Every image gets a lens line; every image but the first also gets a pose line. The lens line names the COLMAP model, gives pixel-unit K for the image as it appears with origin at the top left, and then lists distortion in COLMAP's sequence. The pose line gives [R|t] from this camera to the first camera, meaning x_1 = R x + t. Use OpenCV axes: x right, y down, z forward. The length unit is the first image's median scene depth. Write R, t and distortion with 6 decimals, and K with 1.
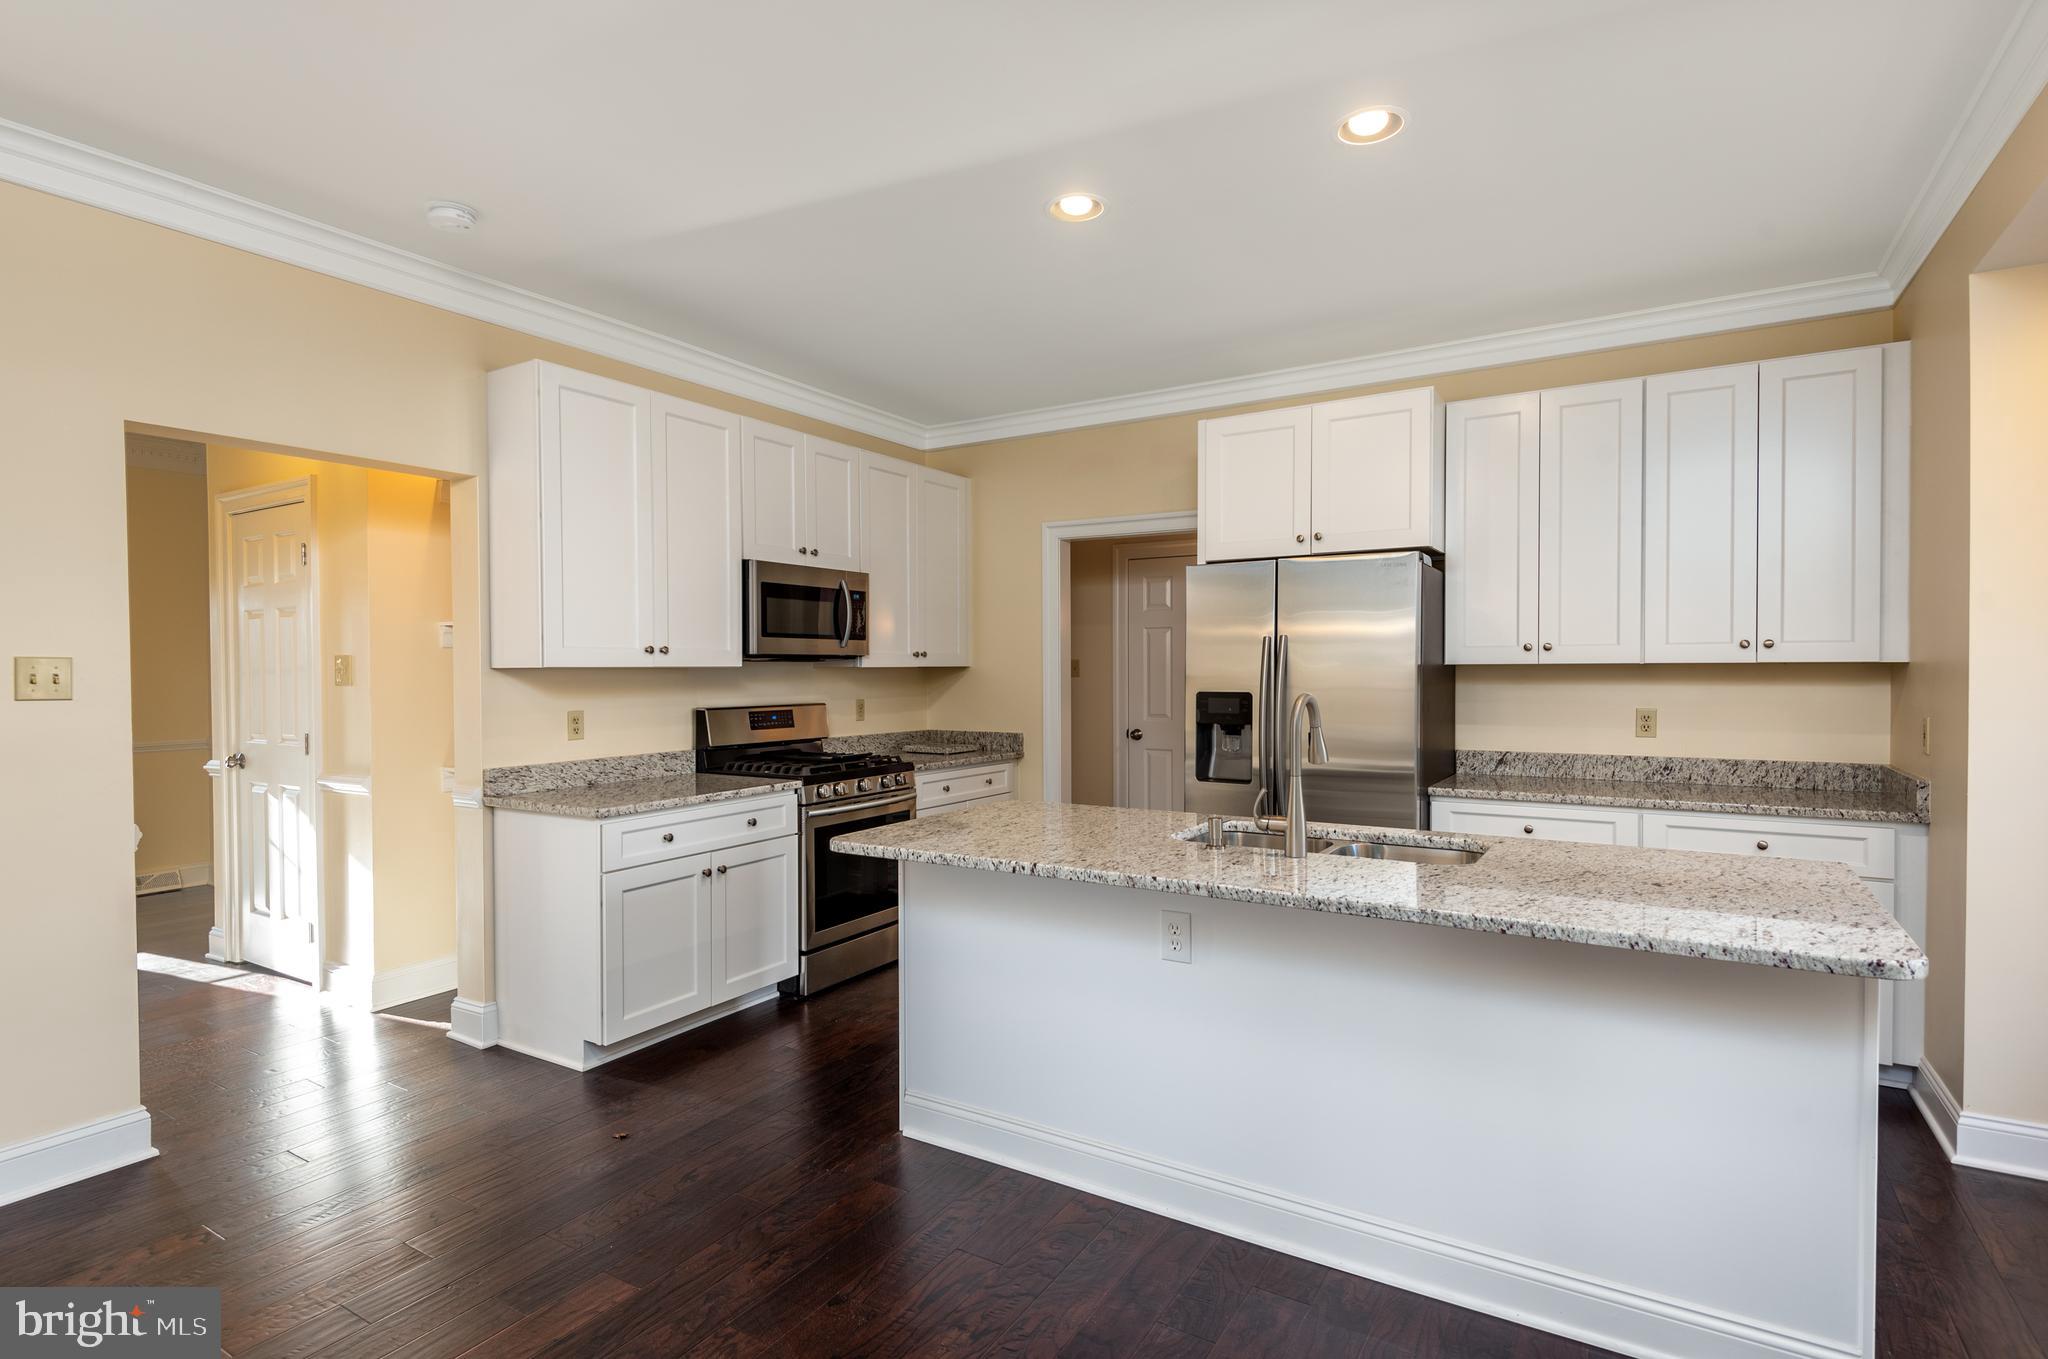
lens RADIAL K [[1041.6, 0, 1013.5], [0, 1041.6, 678.2], [0, 0, 1]] dist [0.037665, -0.000068]
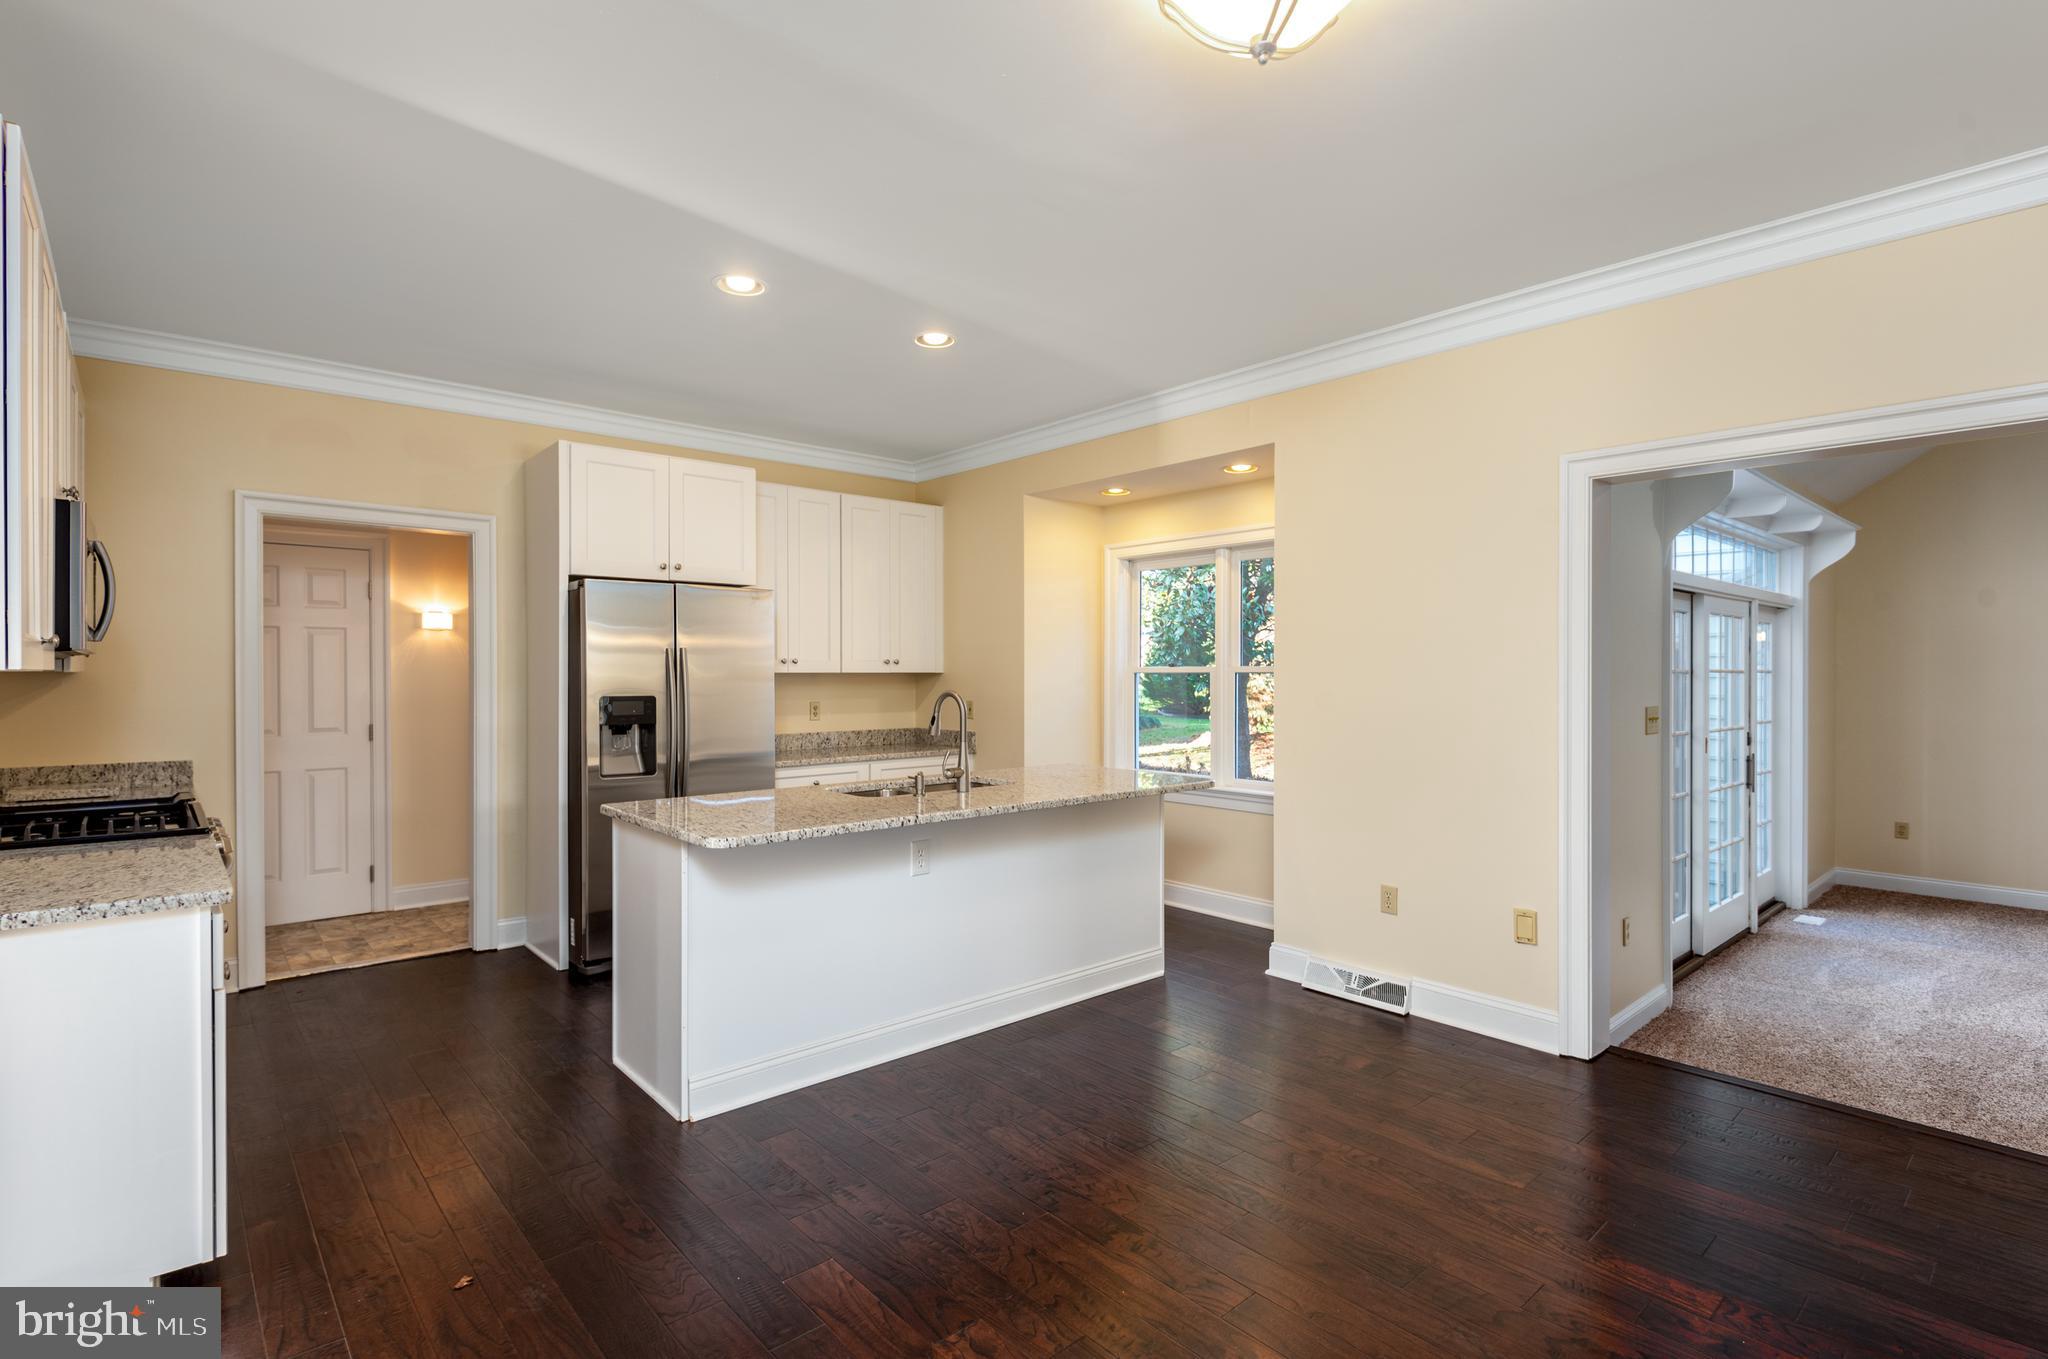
lens RADIAL K [[967.3, 0, 1031.2], [0, 967.3, 685.5], [0, 0, 1]] dist [0.002642, 0.000211]
pose [[0.285976, -0.007359, 0.958209, -0.639416], [0.010046, 0.999939, 0.004681, 0.001750], [-0.958184, 0.008287, 0.286032, 0.276385]]
